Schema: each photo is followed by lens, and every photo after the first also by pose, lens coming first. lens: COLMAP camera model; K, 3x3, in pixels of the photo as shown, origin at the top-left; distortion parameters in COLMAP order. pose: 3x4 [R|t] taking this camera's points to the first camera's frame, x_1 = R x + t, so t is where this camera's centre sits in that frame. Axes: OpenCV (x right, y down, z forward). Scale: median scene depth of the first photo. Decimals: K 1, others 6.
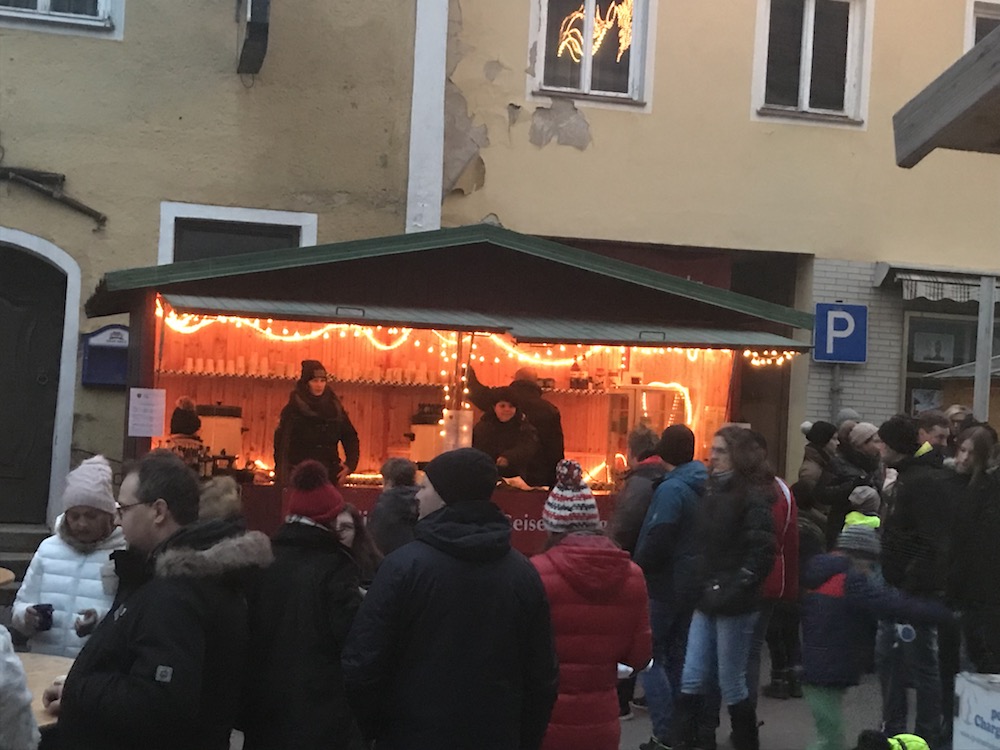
lens RADIAL K [[1790.7, 0, 500.0], [0, 1790.7, 375.0], [0, 0, 1]] dist [0.020957, 0.007704]
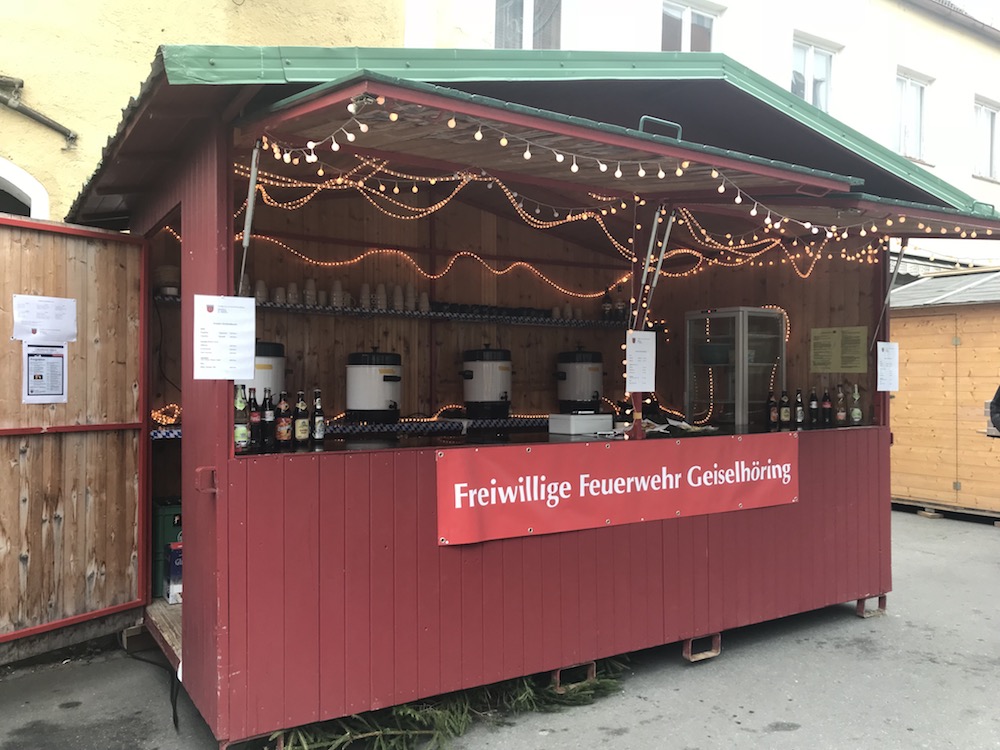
lens RADIAL K [[864.3, 0, 500.0], [0, 864.3, 375.0], [0, 0, 1]] dist [-0.004770, -0.001193]
pose [[0.958705, -0.035095, 0.282229, -0.147146], [0.027603, 0.999154, 0.030479, 0.020647], [-0.283060, -0.021430, 0.958863, 0.545949]]
